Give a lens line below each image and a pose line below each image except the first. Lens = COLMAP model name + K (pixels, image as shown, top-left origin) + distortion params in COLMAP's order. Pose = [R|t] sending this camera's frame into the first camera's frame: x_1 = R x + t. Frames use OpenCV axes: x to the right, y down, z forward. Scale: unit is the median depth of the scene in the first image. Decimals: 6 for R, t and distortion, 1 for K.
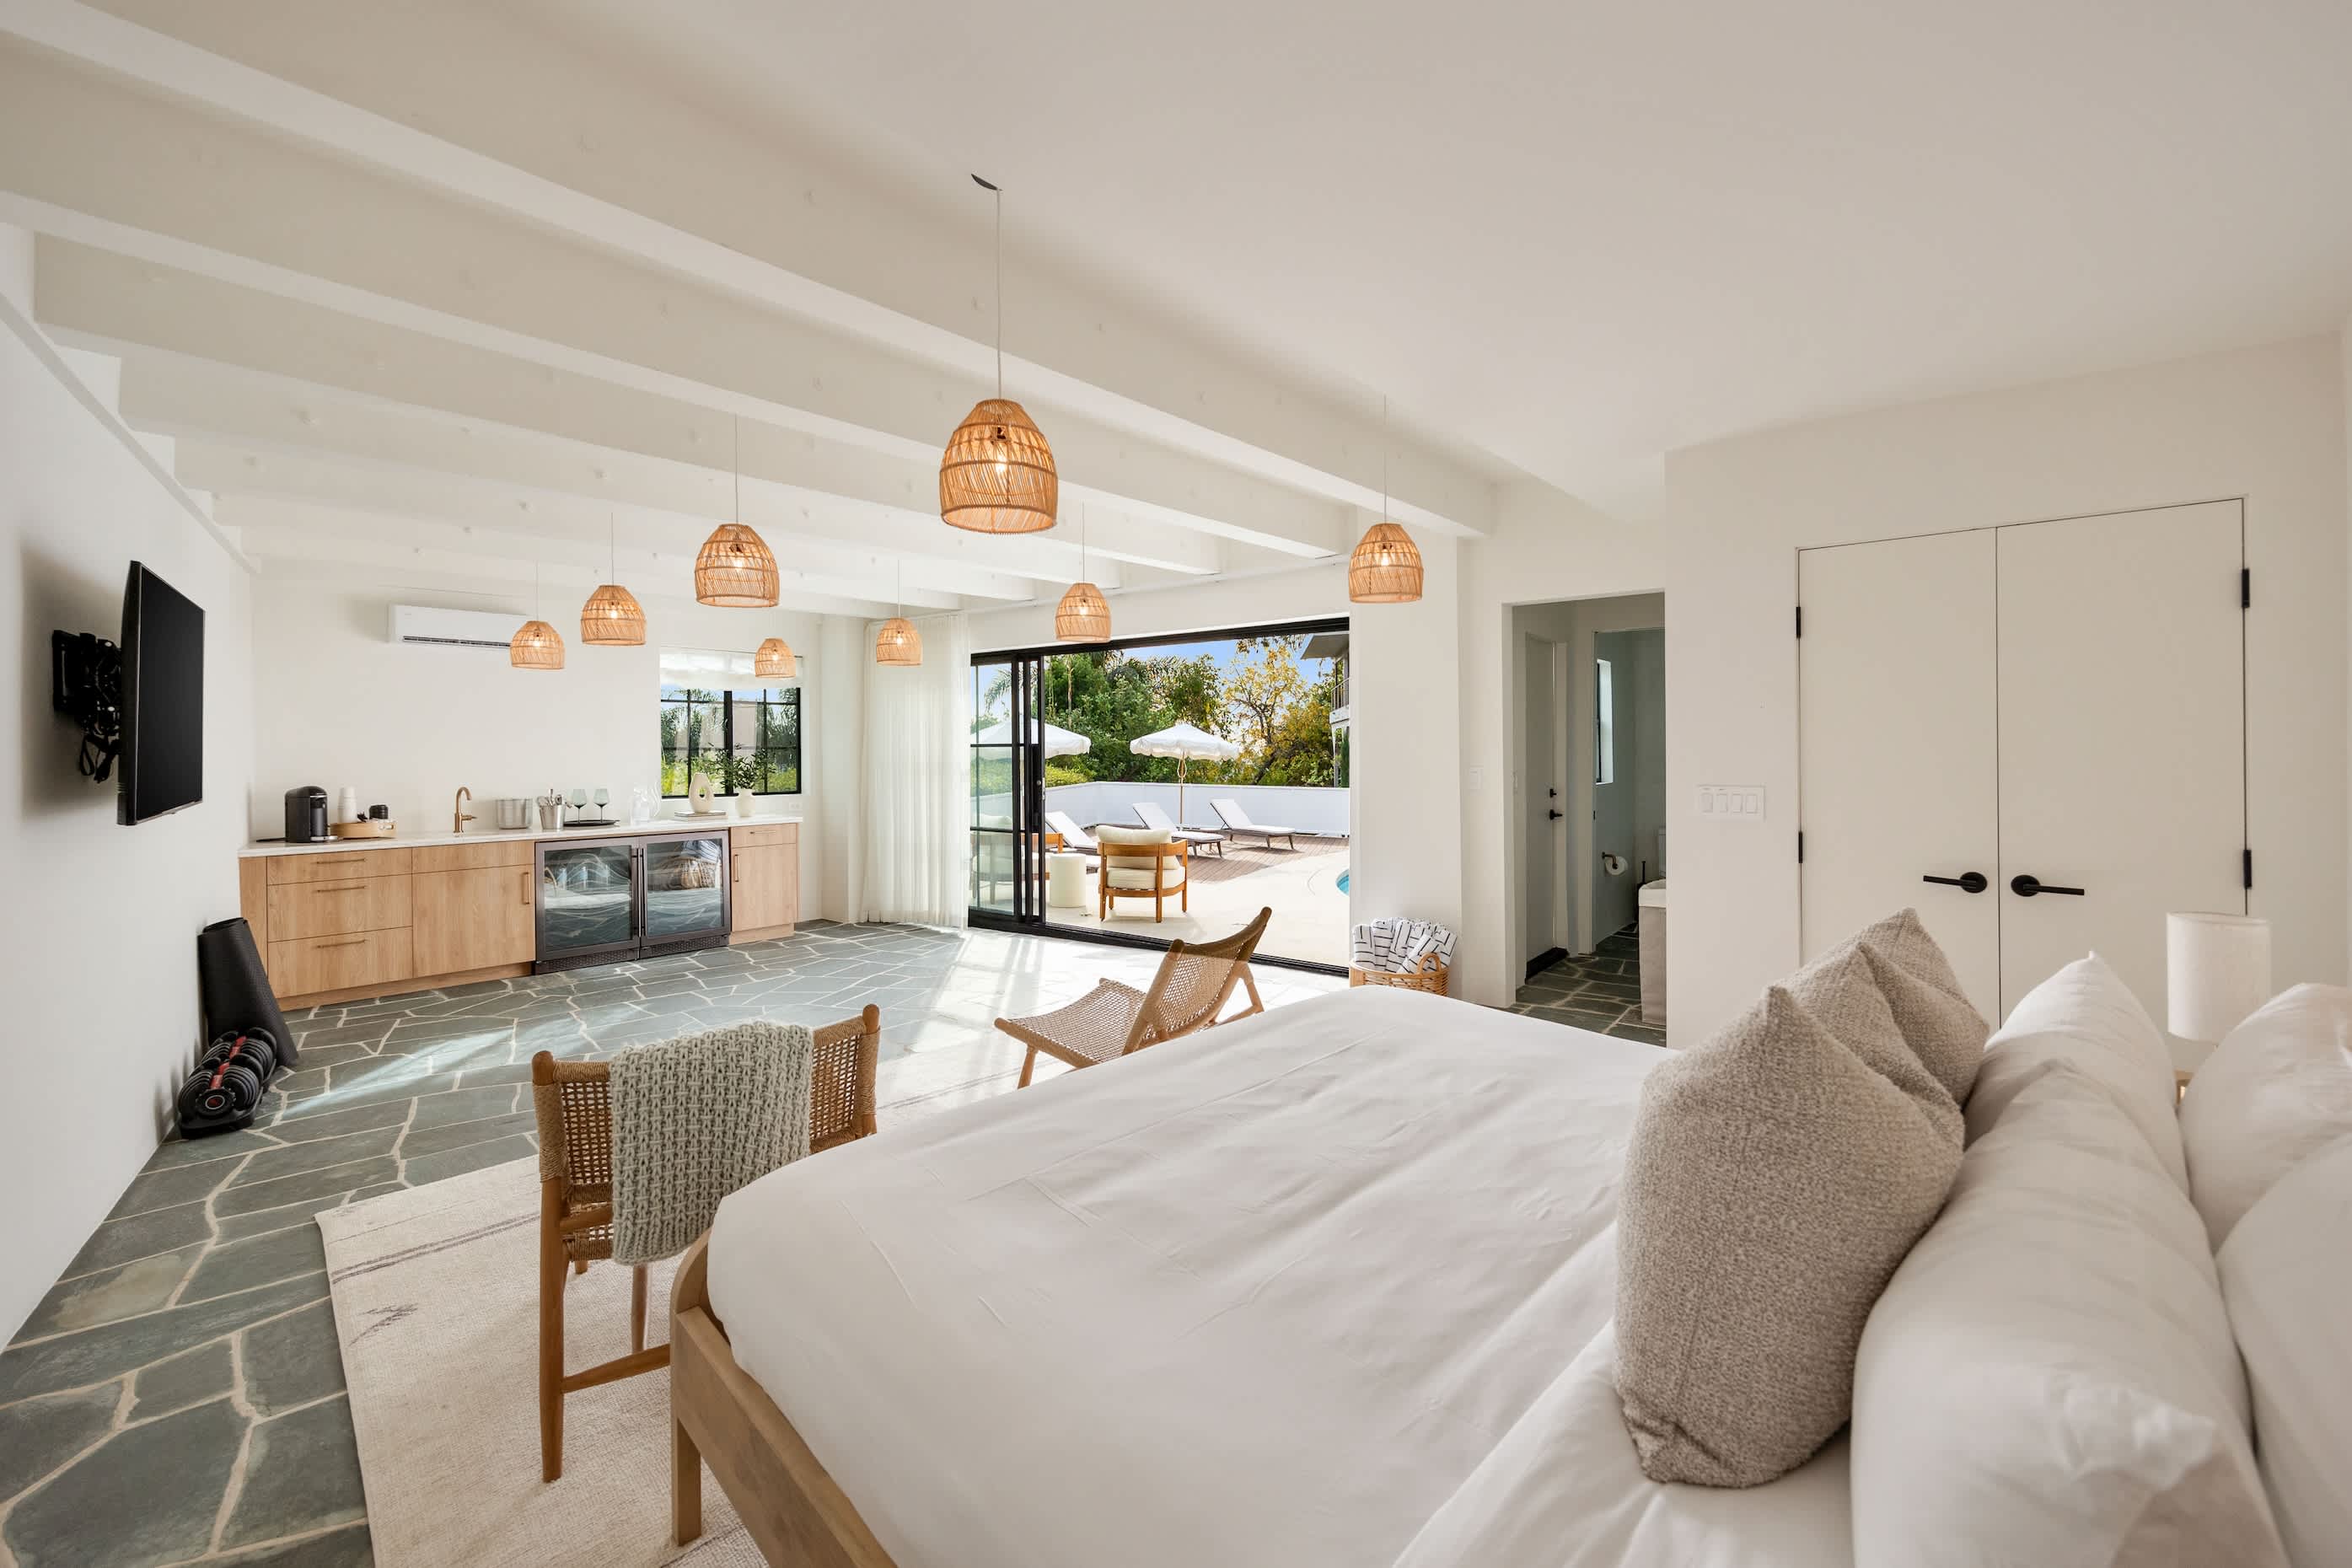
lens RADIAL K [[963.6, 0, 1189.1], [0, 963.6, 738.9], [0, 0, 1]] dist [0.001069, 0.000002]
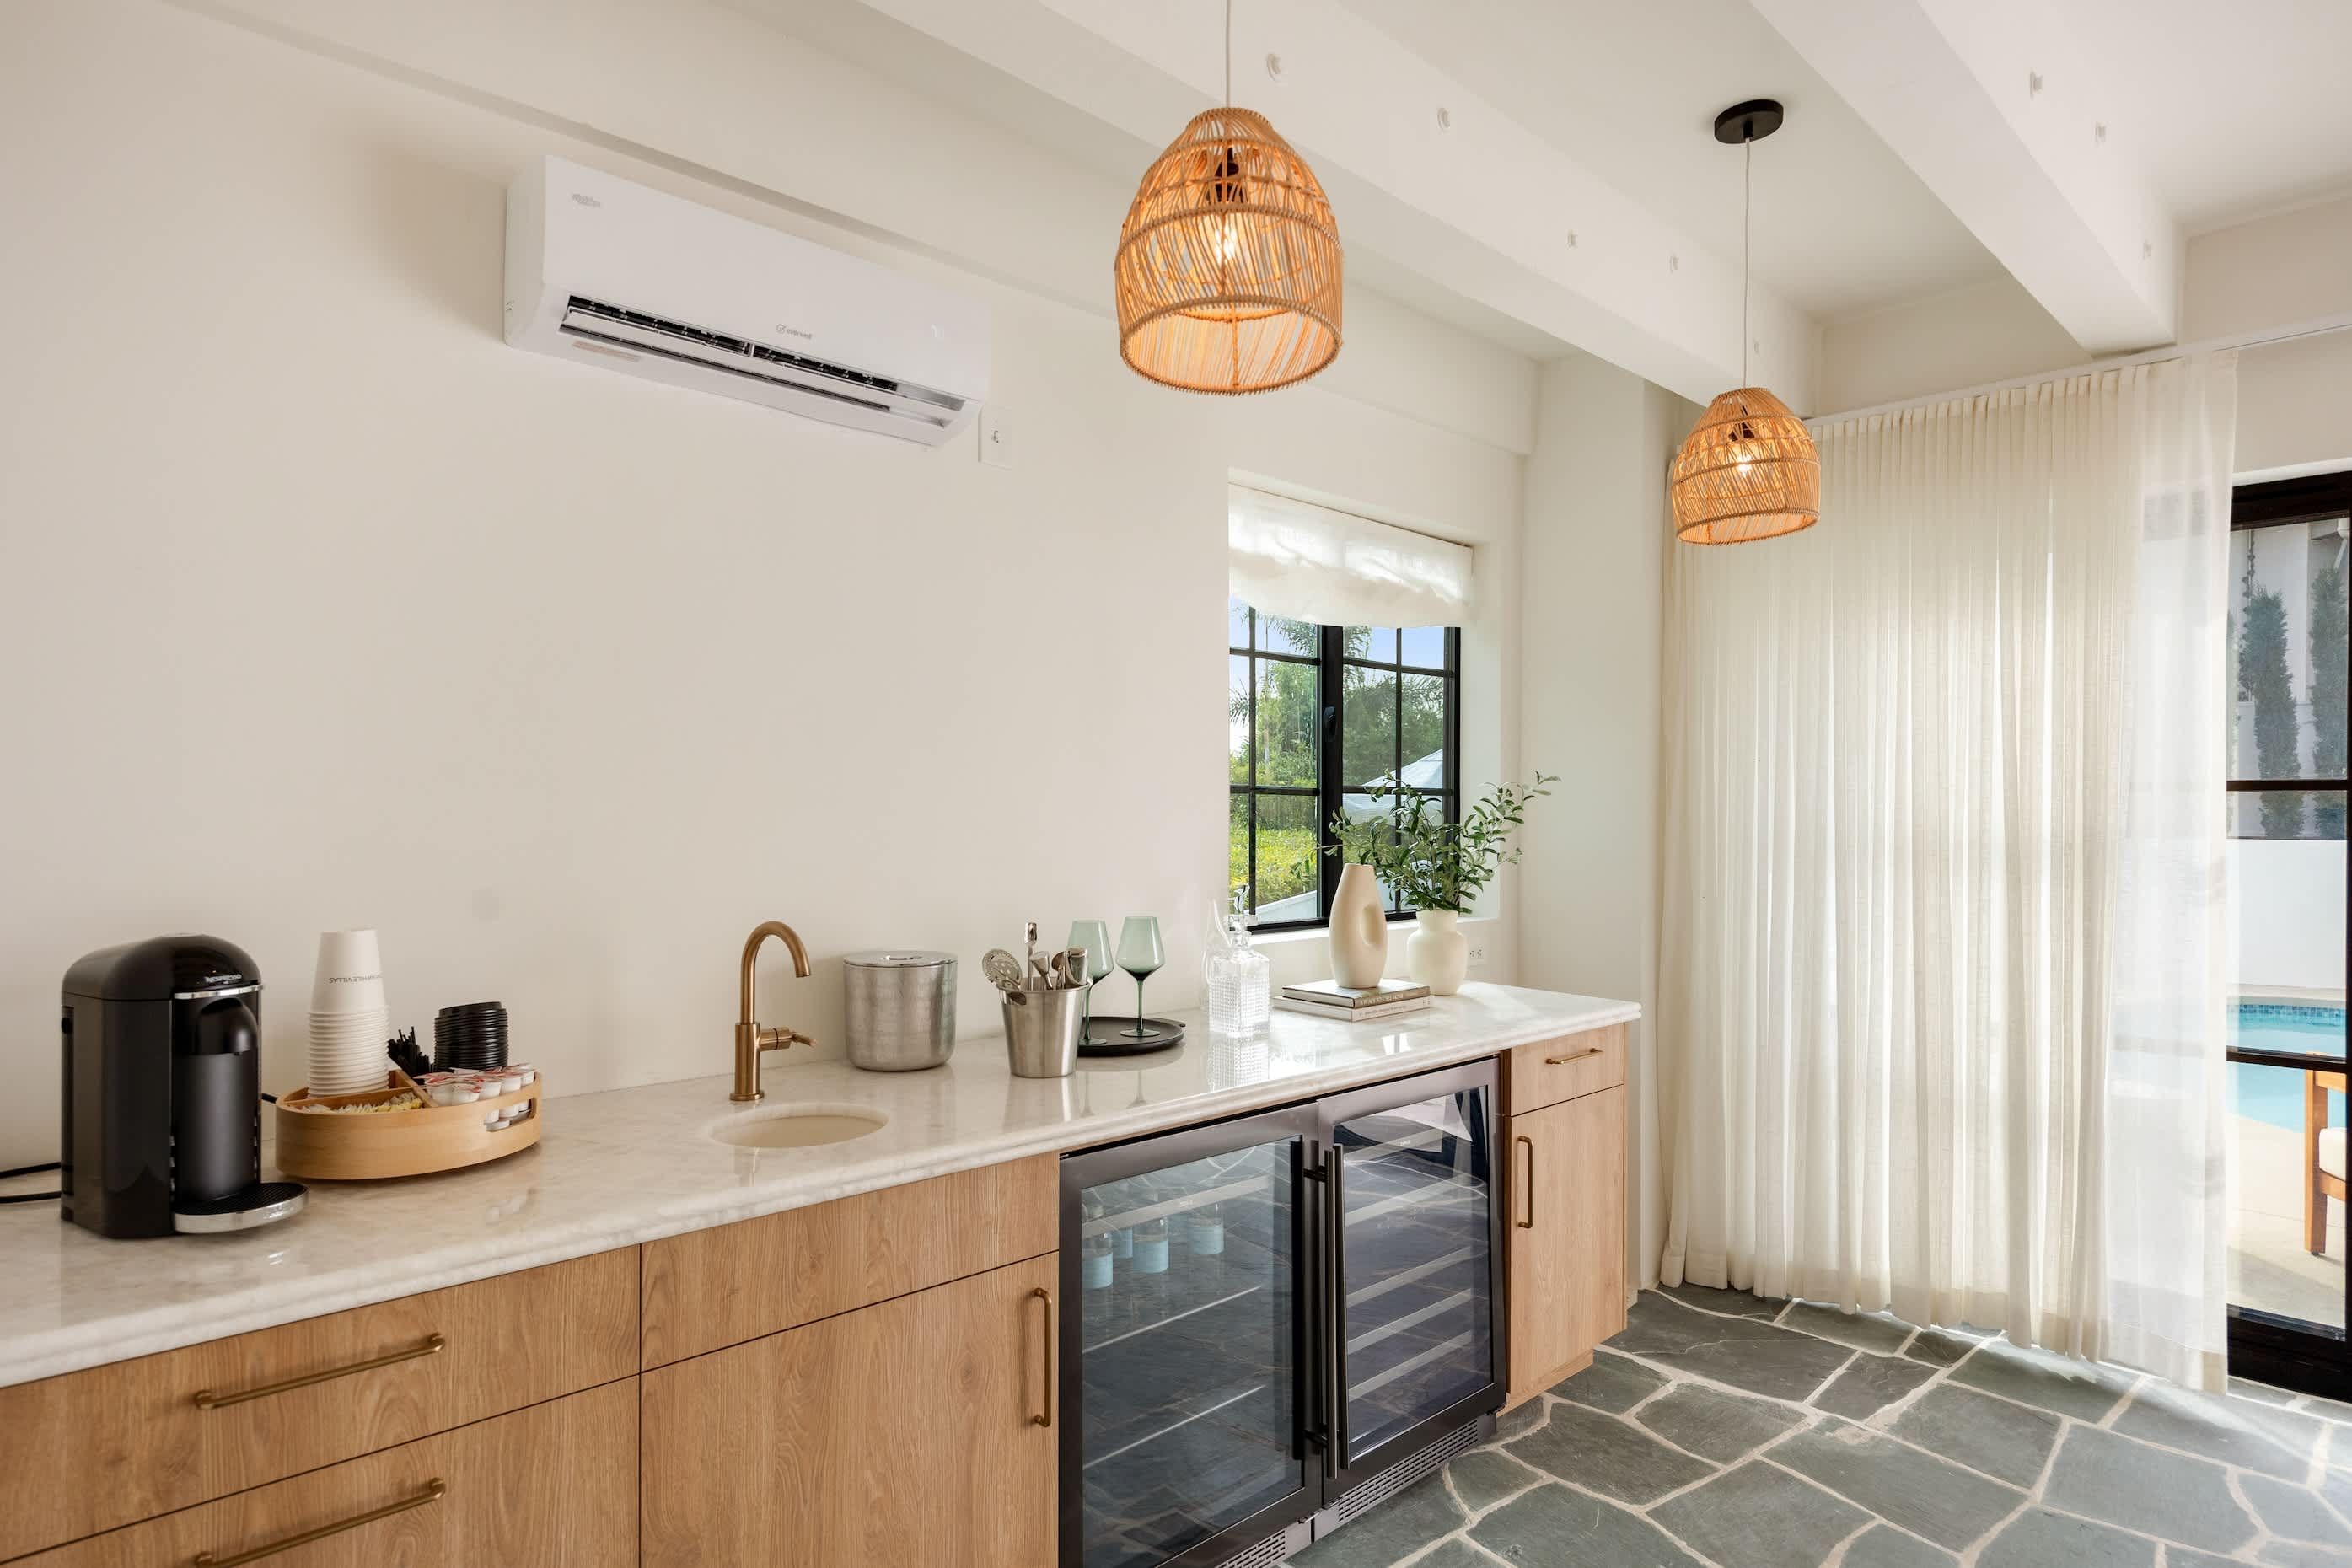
lens RADIAL K [[1175.0, 0, 1183.2], [0, 1175.0, 801.6], [0, 0, 1]] dist [-0.021548, 0.000080]
pose [[0.994503, 0.009689, -0.104260, -0.644866], [-0.009401, 0.999951, 0.003258, 0.017670], [0.104286, -0.002260, 0.994545, 0.742597]]
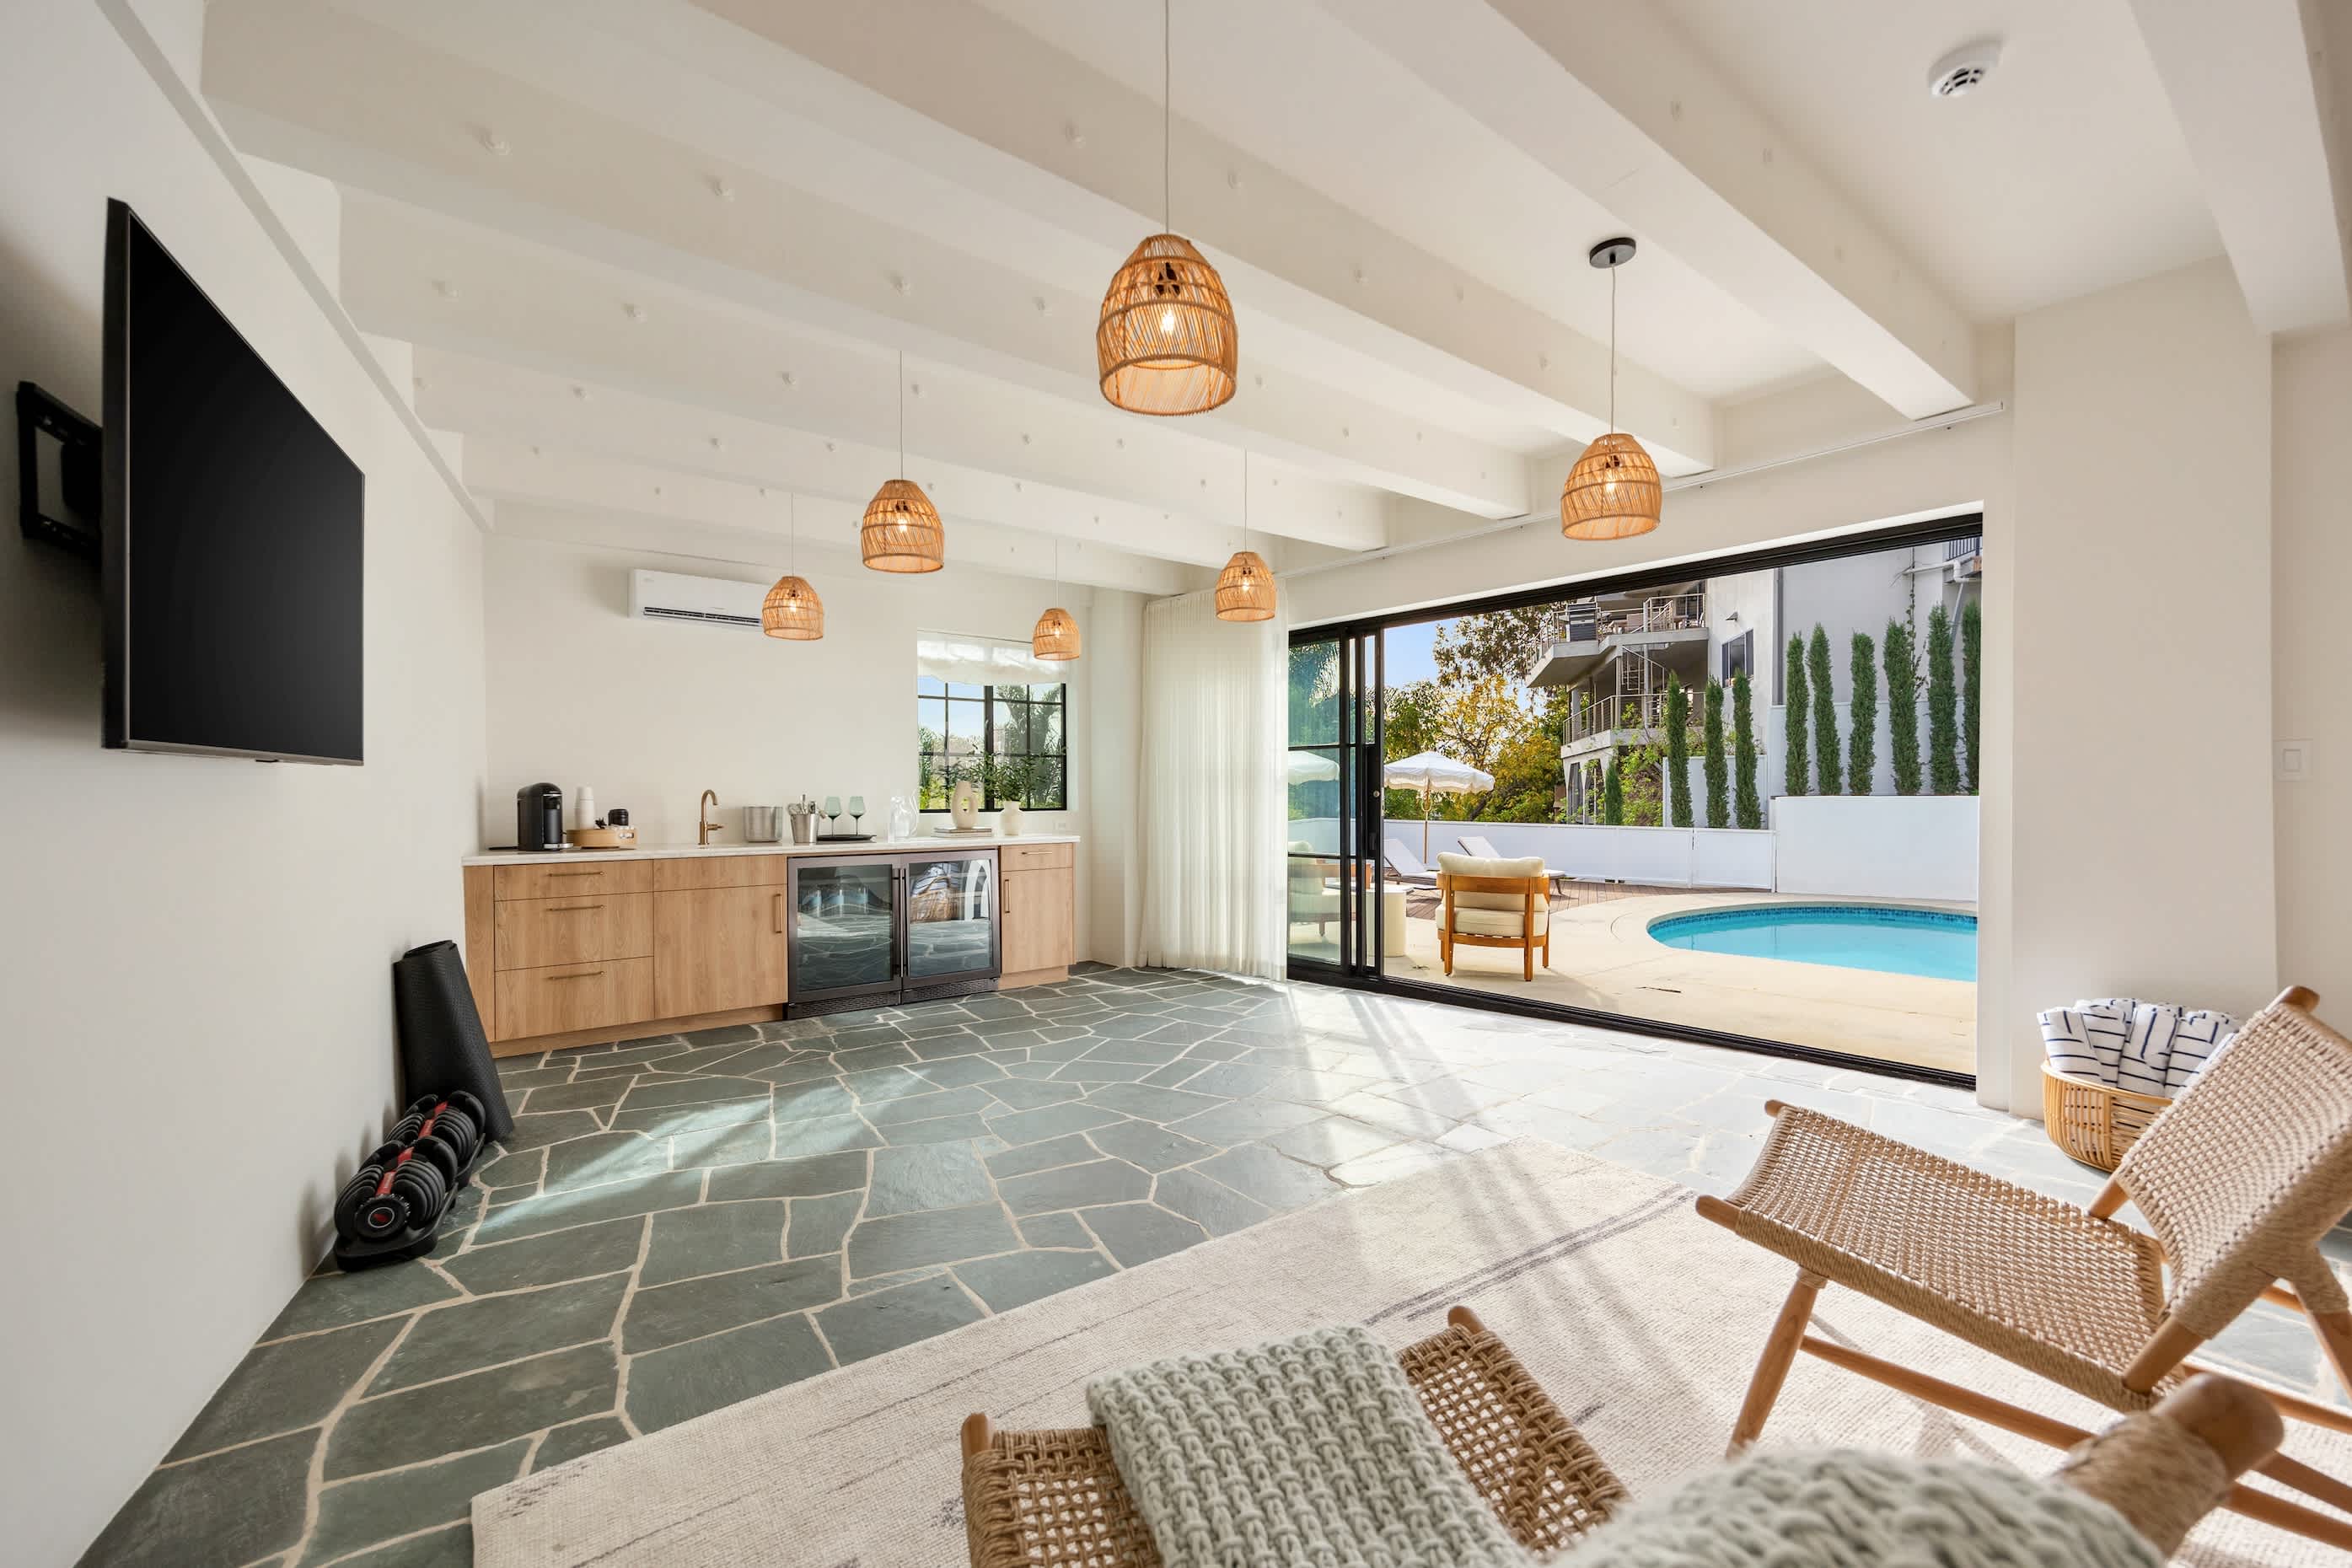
lens RADIAL K [[959.7, 0, 1176.0], [0, 959.7, 784.0], [0, 0, 1]] dist [0.008289, 0.000078]
pose [[0.982308, -0.000411, -0.187270, -0.211786], [0.000257, 1.000000, -0.000846, 0.047787], [0.187270, 0.000783, 0.982308, 0.273695]]
